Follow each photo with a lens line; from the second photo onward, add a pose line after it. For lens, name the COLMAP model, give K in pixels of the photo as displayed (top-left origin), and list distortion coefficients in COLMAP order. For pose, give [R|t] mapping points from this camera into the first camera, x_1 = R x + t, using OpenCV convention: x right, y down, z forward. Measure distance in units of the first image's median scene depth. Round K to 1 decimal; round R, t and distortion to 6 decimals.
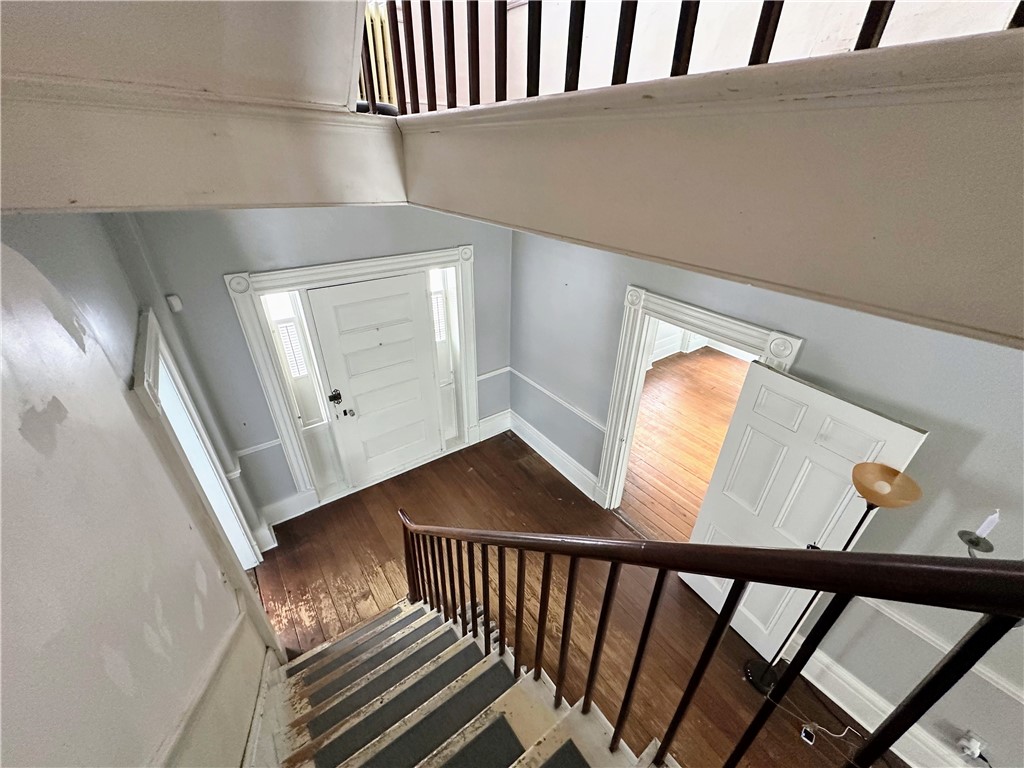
lens RADIAL K [[409.0, 0, 513.8], [0, 409.0, 383.7], [0, 0, 1]] dist [0.000569, 0.000025]
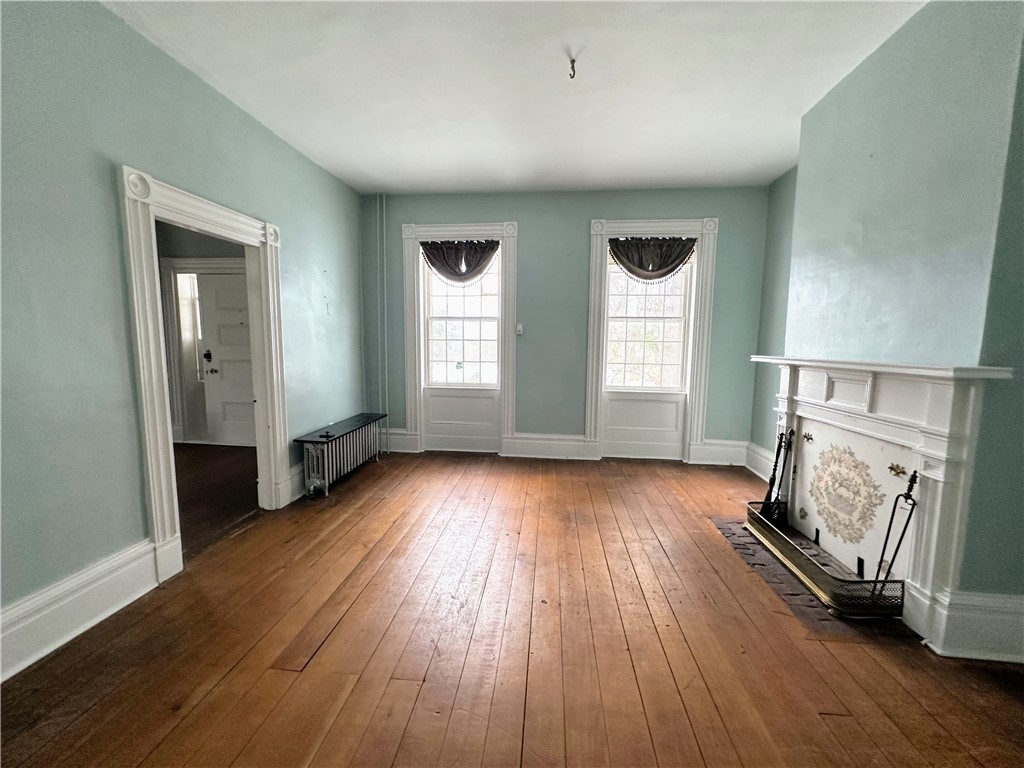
lens RADIAL K [[409.0, 0, 512.1], [0, 409.0, 382.0], [0, 0, 1]] dist [0.000569, 0.000025]
pose [[0.747150, 0.062674, -0.661694, 1.167212], [-0.331189, 0.898255, -0.288881, 0.160033], [0.576264, 0.434983, 0.691888, 0.637151]]
